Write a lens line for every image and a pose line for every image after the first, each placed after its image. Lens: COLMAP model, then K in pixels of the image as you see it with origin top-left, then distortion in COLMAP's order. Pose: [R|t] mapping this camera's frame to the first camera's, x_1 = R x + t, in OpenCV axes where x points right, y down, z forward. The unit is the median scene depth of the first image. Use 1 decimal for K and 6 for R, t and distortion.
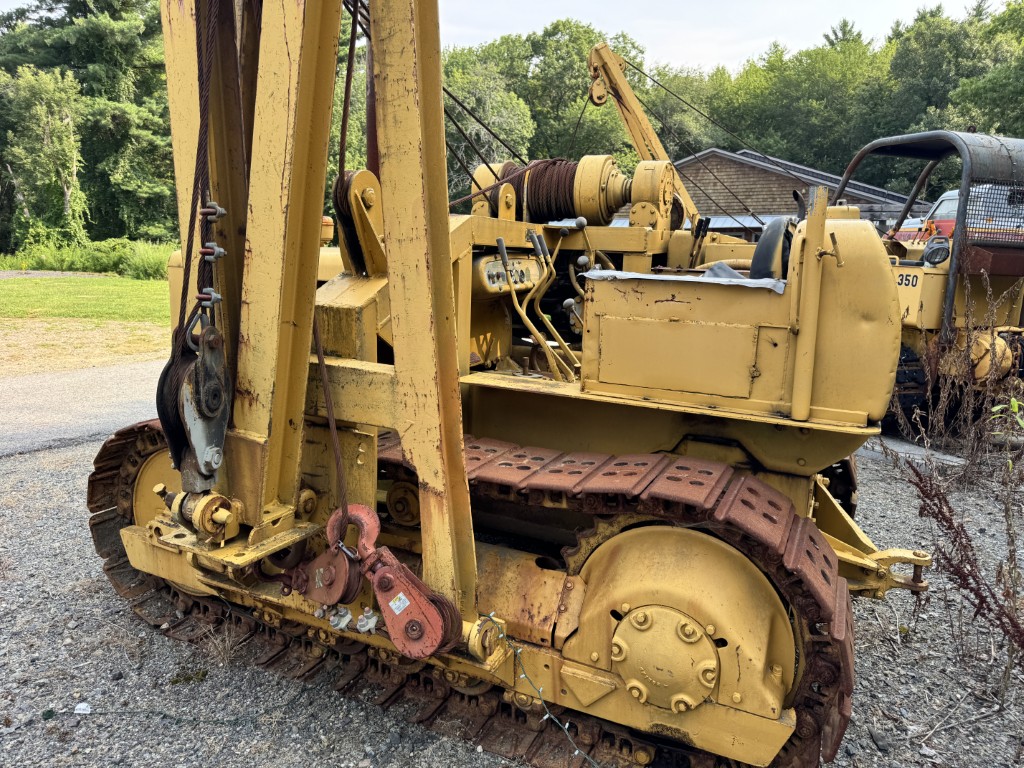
lens RADIAL K [[729.2, 0, 508.9], [0, 729.2, 387.0], [0, 0, 1]] dist [0.024466, -0.030279]
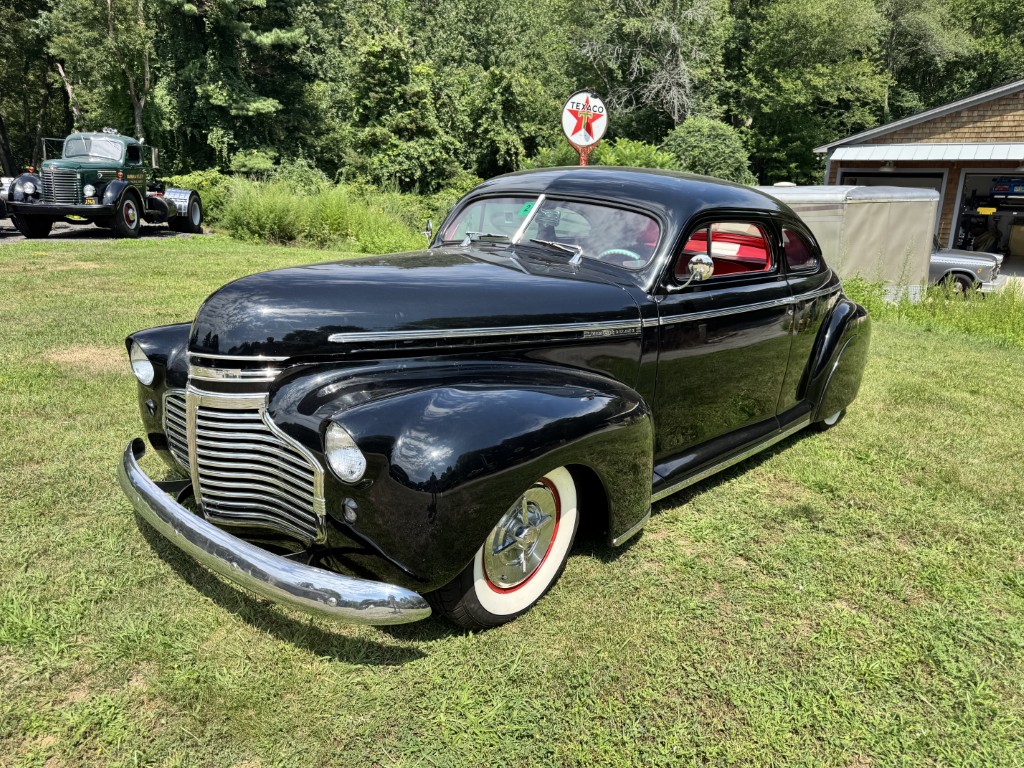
lens RADIAL K [[729.2, 0, 507.9], [0, 729.2, 388.0], [0, 0, 1]] dist [0.024466, -0.030279]
pose [[0.993897, 0.041206, -0.102329, -0.156425], [-0.032705, 0.995979, 0.083406, -0.060664], [0.105354, -0.079550, 0.991248, 0.300826]]
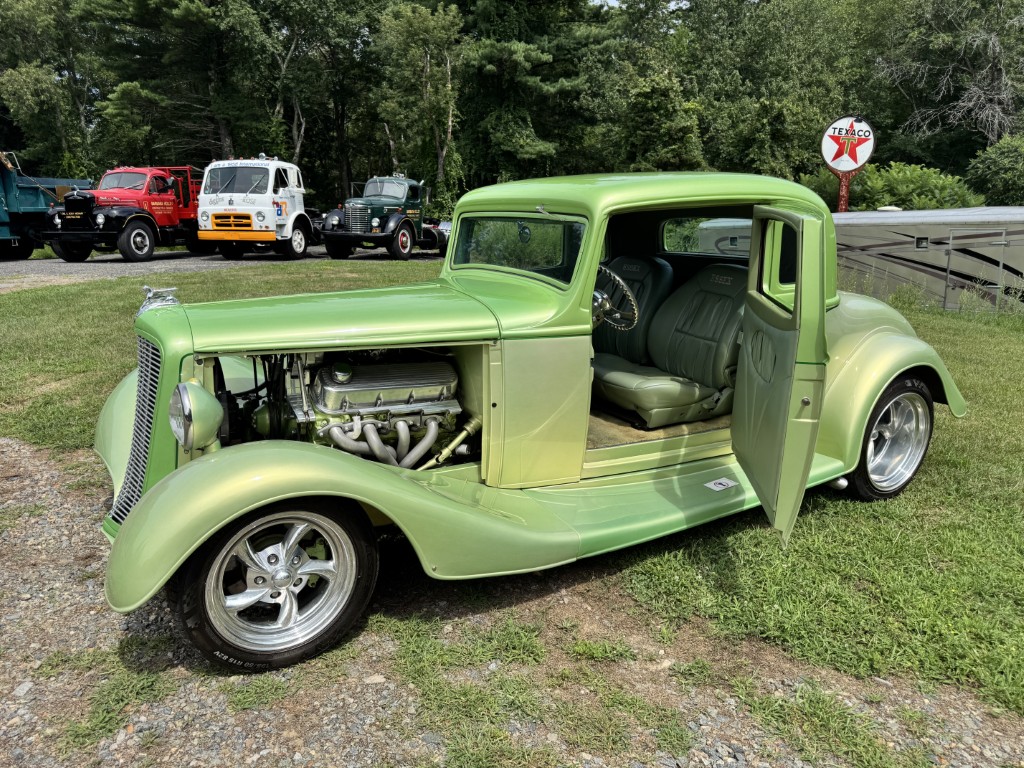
lens RADIAL K [[729.2, 0, 509.2], [0, 729.2, 390.8], [0, 0, 1]] dist [0.024466, -0.030279]
pose [[0.876546, 0.106960, -0.469284, -0.103621], [-0.087360, 0.994156, 0.063416, -0.051794], [0.473324, -0.014590, 0.880768, 0.280359]]
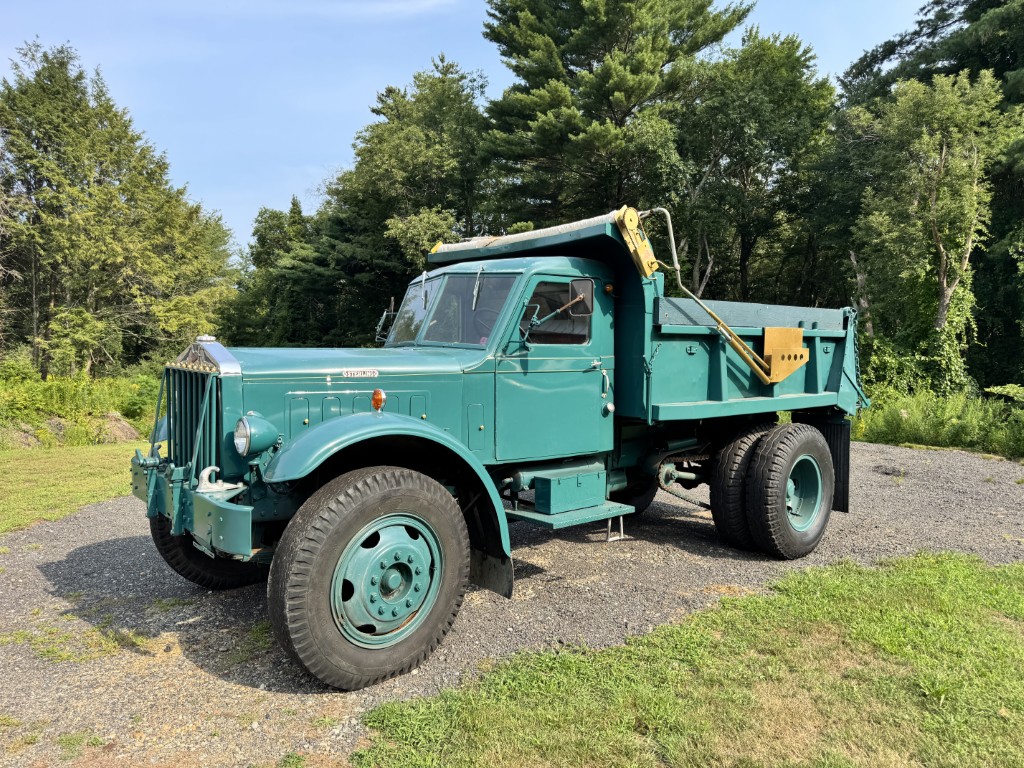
lens RADIAL K [[729.2, 0, 511.0], [0, 729.2, 386.8], [0, 0, 1]] dist [0.024466, -0.030279]
pose [[0.565498, 0.042835, -0.823636, -0.330624], [-0.177490, 0.981572, -0.070814, -0.099013], [0.805425, 0.186233, 0.562680, 0.441615]]
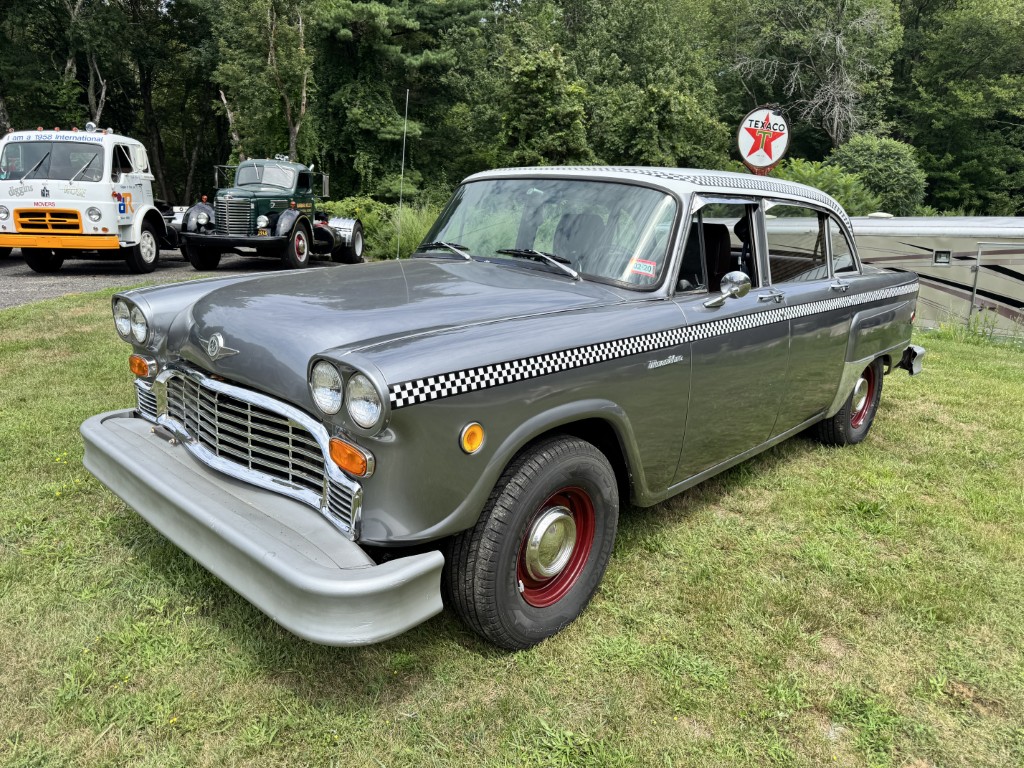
lens RADIAL K [[729.2, 0, 507.2], [0, 729.2, 388.5], [0, 0, 1]] dist [0.024466, -0.030279]
pose [[0.967122, 0.074059, -0.243289, -0.204849], [-0.059790, 0.996058, 0.065533, -0.072588], [0.247183, -0.048832, 0.967738, 0.341103]]
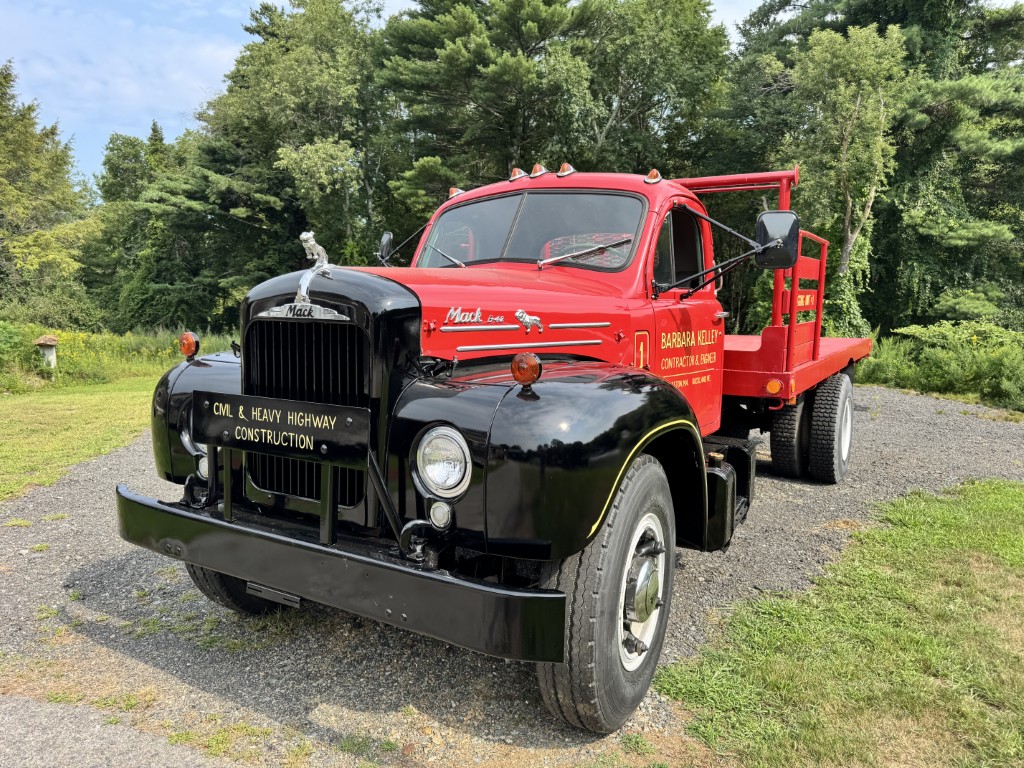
lens RADIAL K [[729.2, 0, 508.7], [0, 729.2, 388.0], [0, 0, 1]] dist [0.024466, -0.030279]
pose [[0.701910, 0.094103, -0.706022, -0.367821], [-0.158330, 0.987048, -0.025849, -0.090550], [0.694445, 0.129928, 0.707718, 0.414610]]
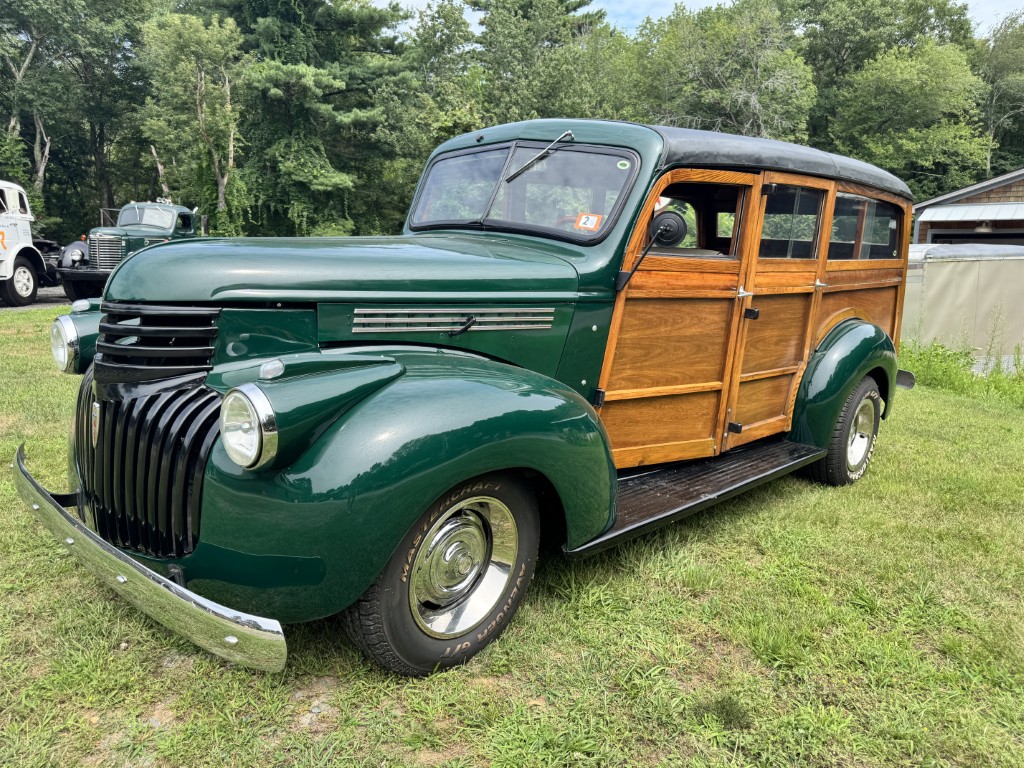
lens RADIAL K [[729.2, 0, 514.0], [0, 729.2, 382.1], [0, 0, 1]] dist [0.024466, -0.030279]
pose [[0.974785, 0.040392, -0.219459, -0.135339], [-0.044640, 0.998899, -0.014431, -0.061772], [0.218634, 0.023864, 0.975515, 0.332240]]
